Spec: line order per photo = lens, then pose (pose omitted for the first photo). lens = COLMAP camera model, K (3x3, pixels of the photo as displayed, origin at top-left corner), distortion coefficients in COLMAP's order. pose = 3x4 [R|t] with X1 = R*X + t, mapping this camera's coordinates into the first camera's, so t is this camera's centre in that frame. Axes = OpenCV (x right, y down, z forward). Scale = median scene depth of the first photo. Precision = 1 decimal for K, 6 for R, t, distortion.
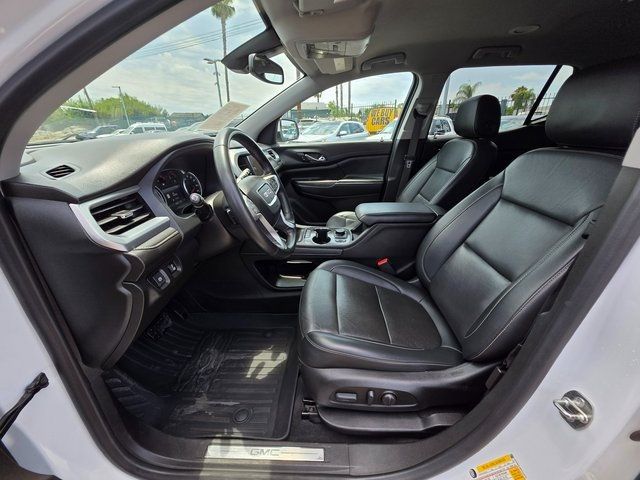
lens RADIAL K [[256.0, 0, 325.8], [0, 256.0, 243.0], [0, 0, 1]] dist [0.001861, 0.000452]
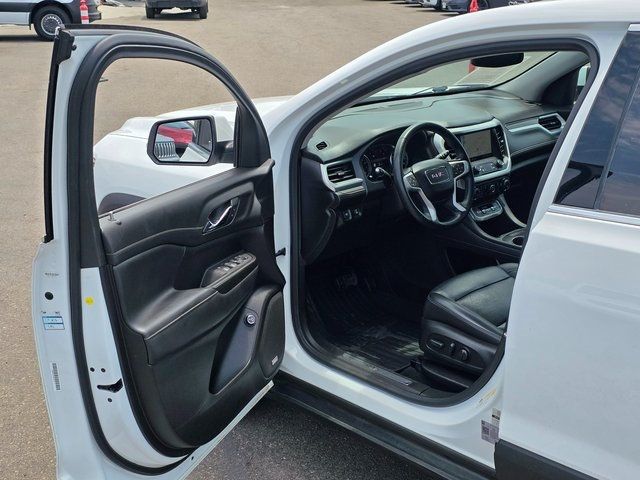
lens RADIAL K [[810.7, 0, 321.1], [0, 810.7, 242.0], [0, 0, 1]] dist [0.008382, 0.000000]
pose [[0.708062, 0.207526, -0.674967, 2.808146], [-0.271017, 0.962504, 0.011627, 0.297688], [0.652072, 0.174695, 0.737756, -2.936678]]
